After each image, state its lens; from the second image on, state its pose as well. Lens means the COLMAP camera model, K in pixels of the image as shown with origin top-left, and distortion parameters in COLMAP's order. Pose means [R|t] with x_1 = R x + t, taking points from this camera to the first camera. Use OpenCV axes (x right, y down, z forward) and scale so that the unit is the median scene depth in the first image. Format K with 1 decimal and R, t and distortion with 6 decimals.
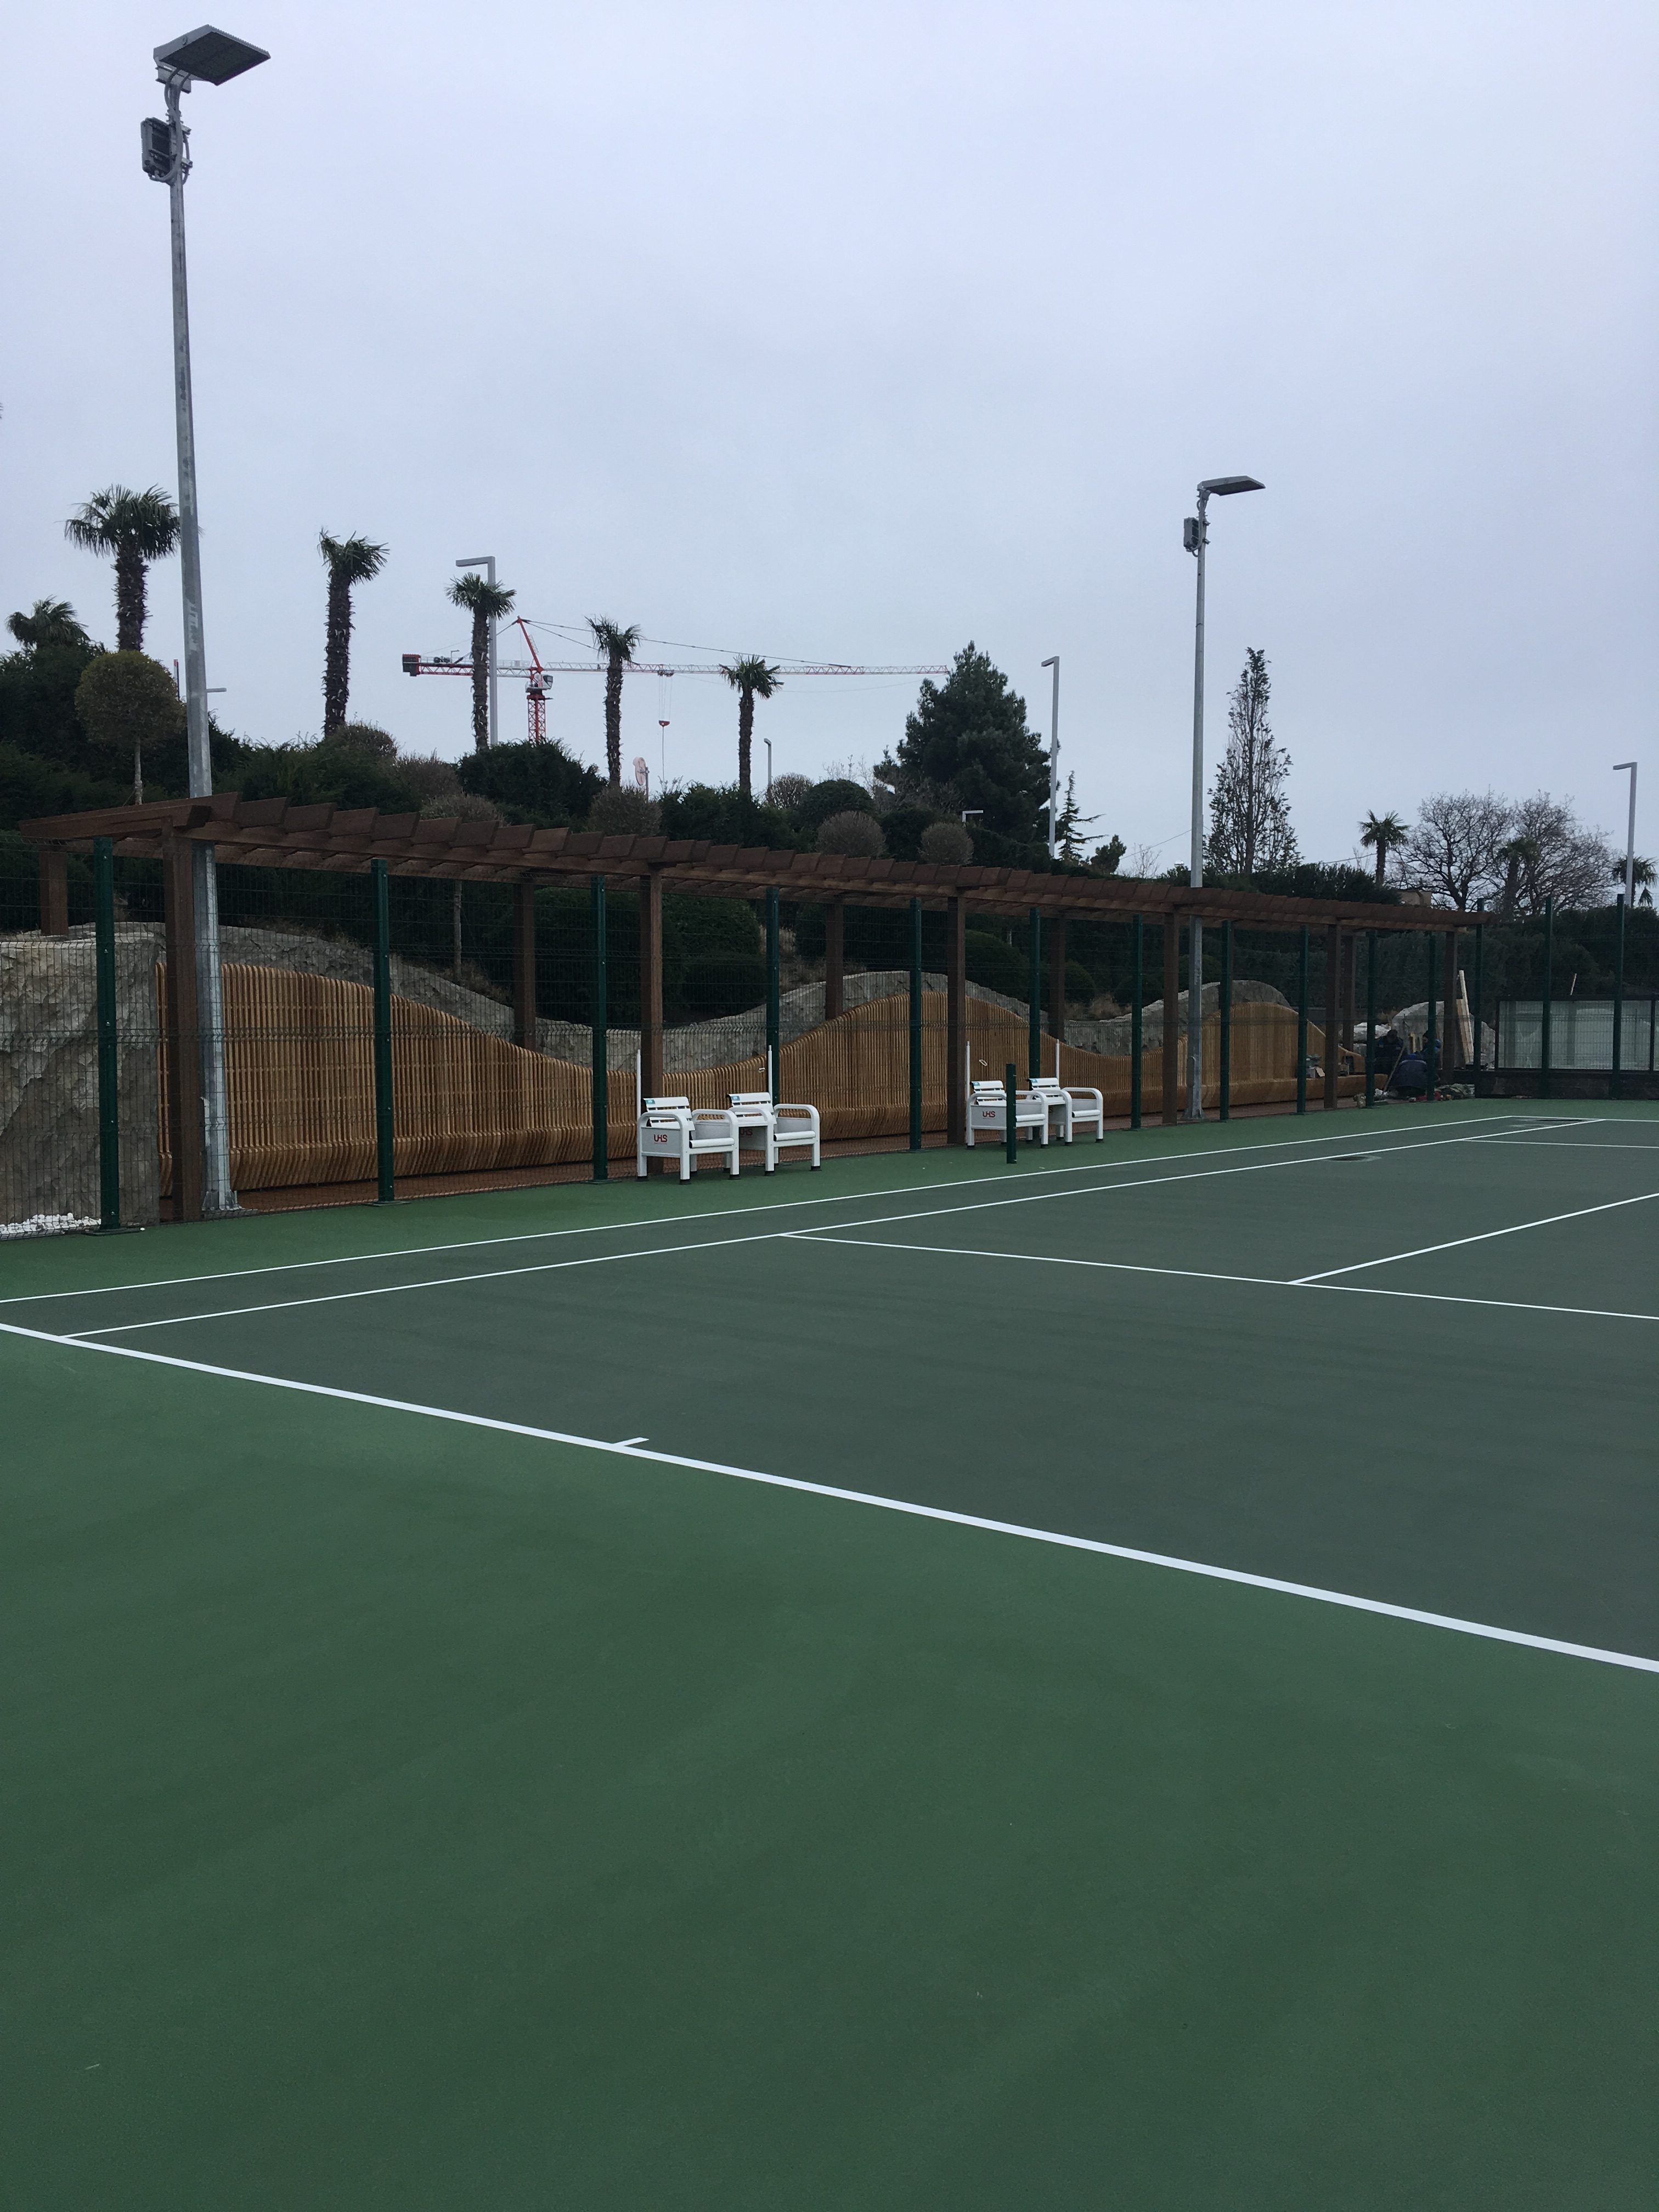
lens RADIAL K [[1876.8, 0, 839.6], [0, 1876.8, 1108.0], [0, 0, 1]] dist [0.041230, 0.001696]
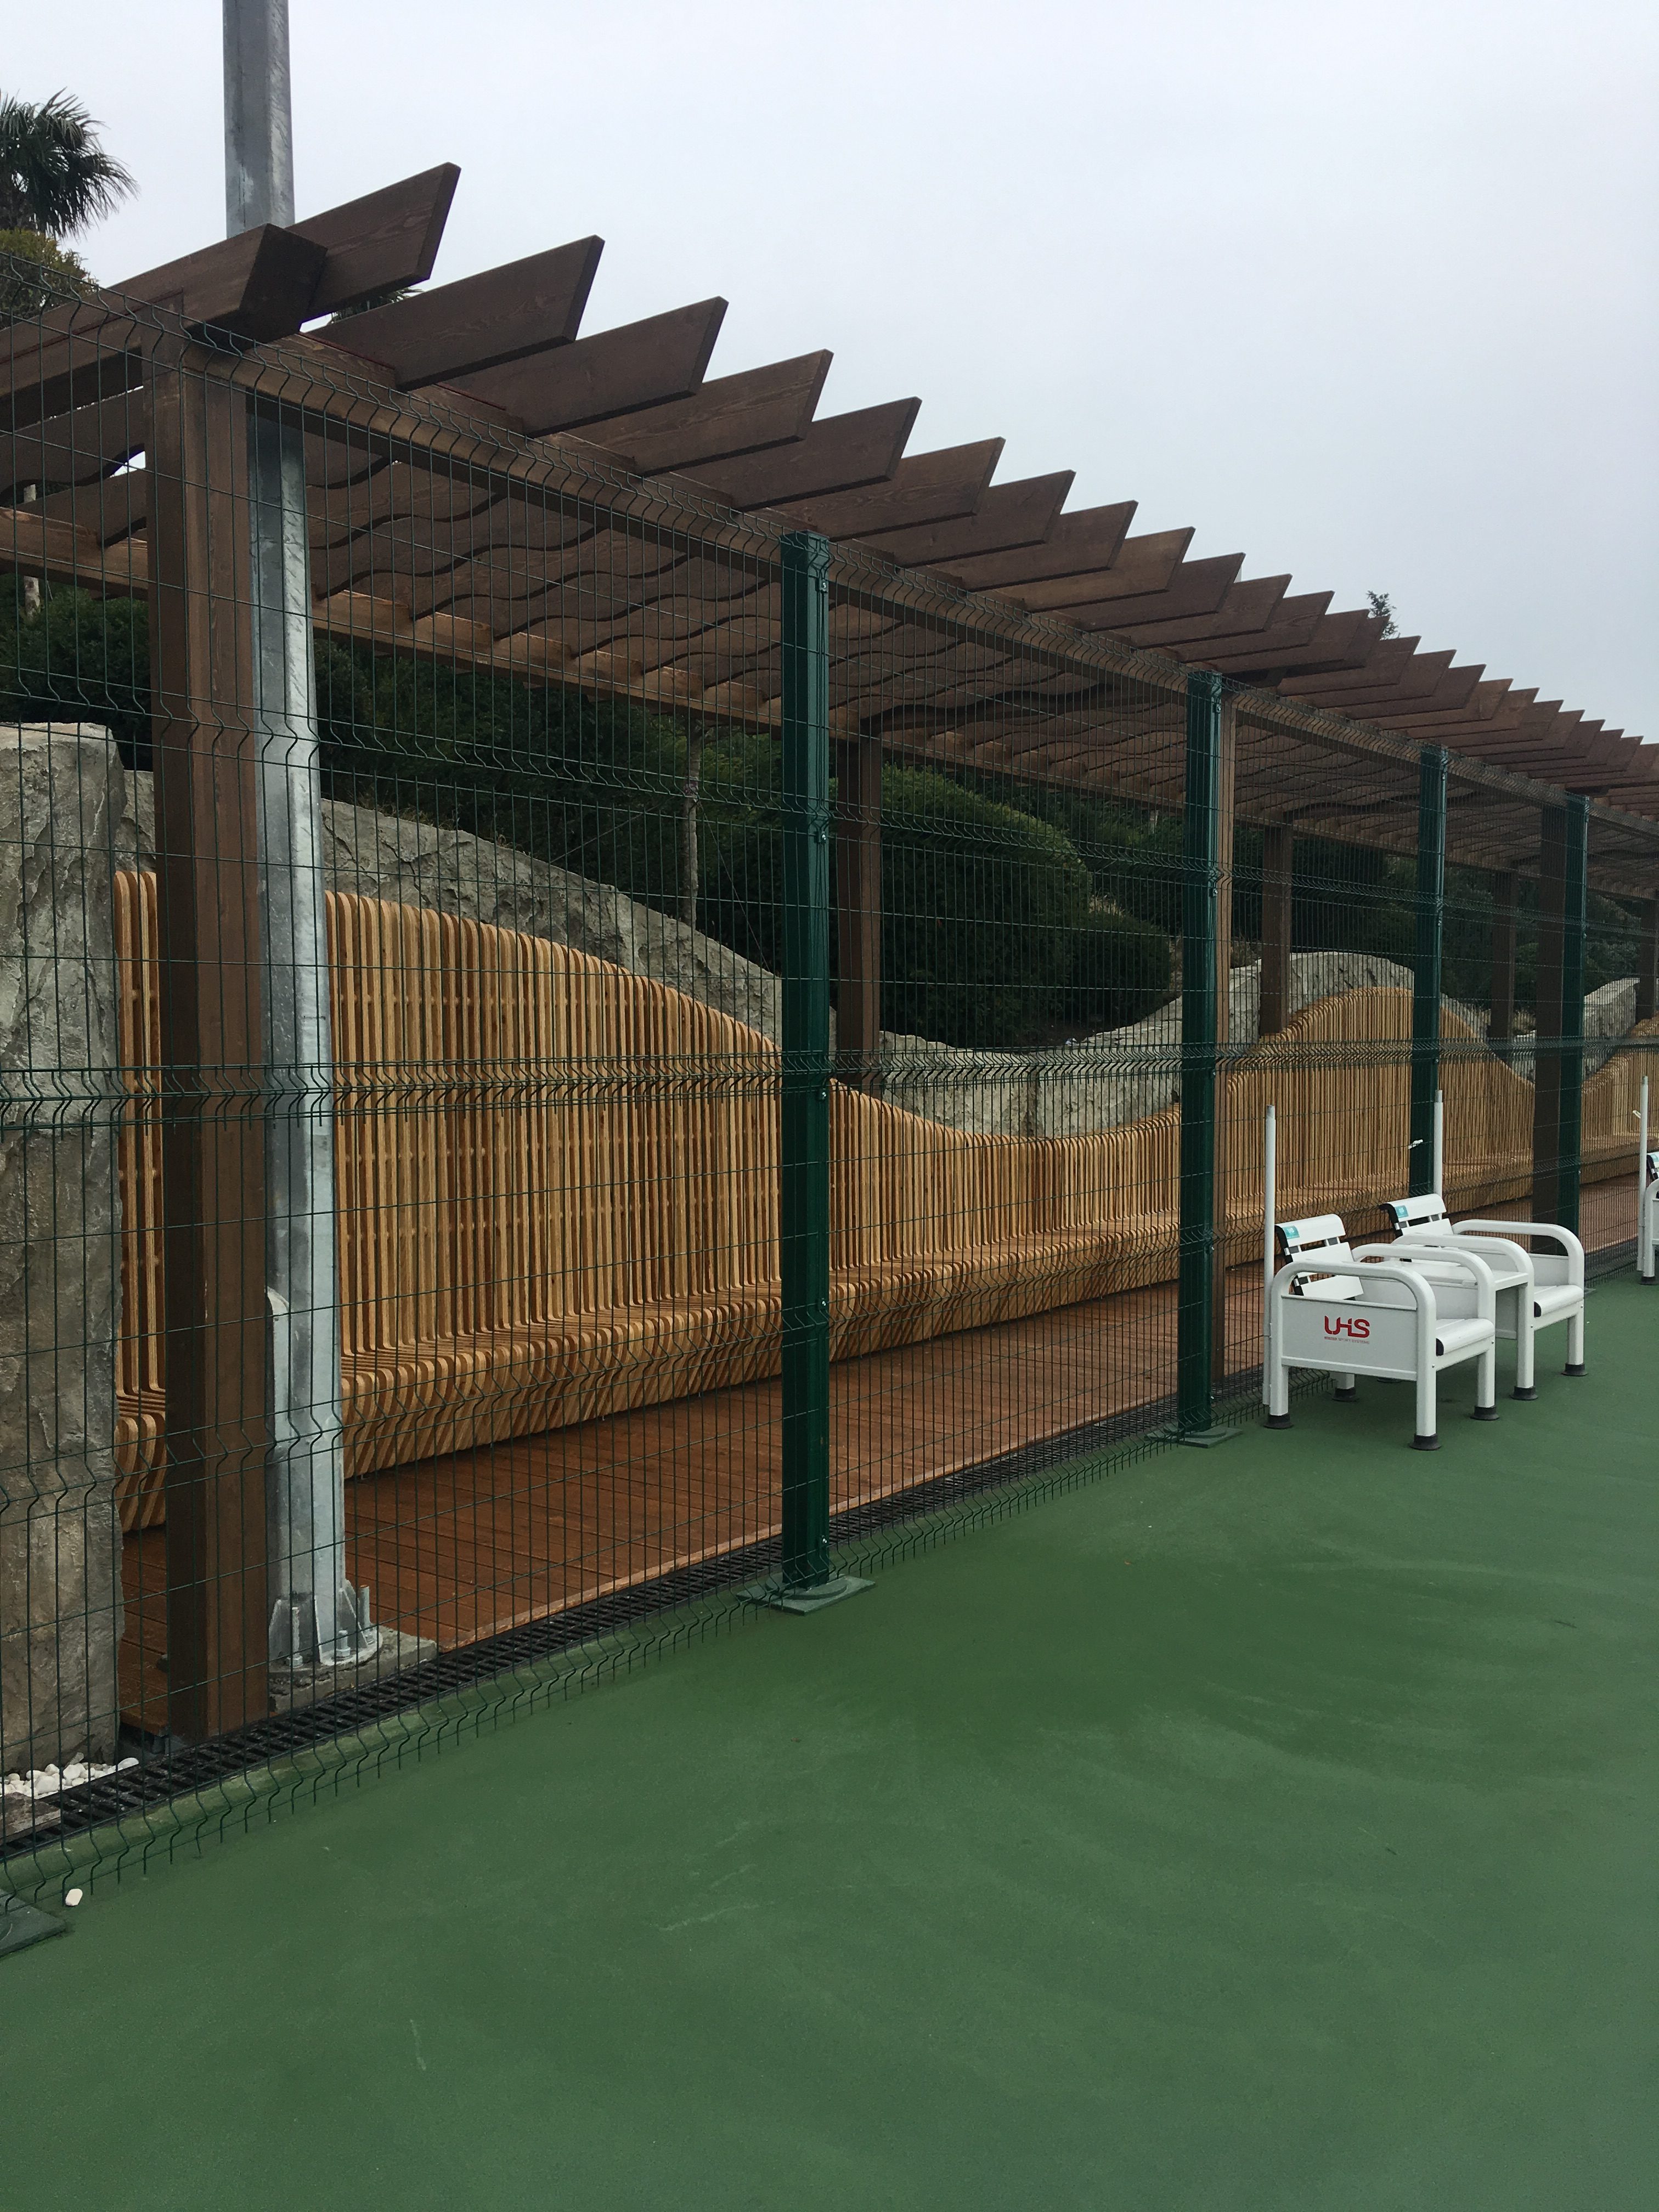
lens RADIAL K [[1876.8, 0, 821.5], [0, 1876.8, 1110.0], [0, 0, 1]] dist [0.041230, 0.001696]
pose [[0.998818, 0.003292, 0.048492, -0.225632], [-0.003005, 0.999978, -0.005988, -0.027658], [-0.048511, 0.005835, 0.998806, 0.594139]]
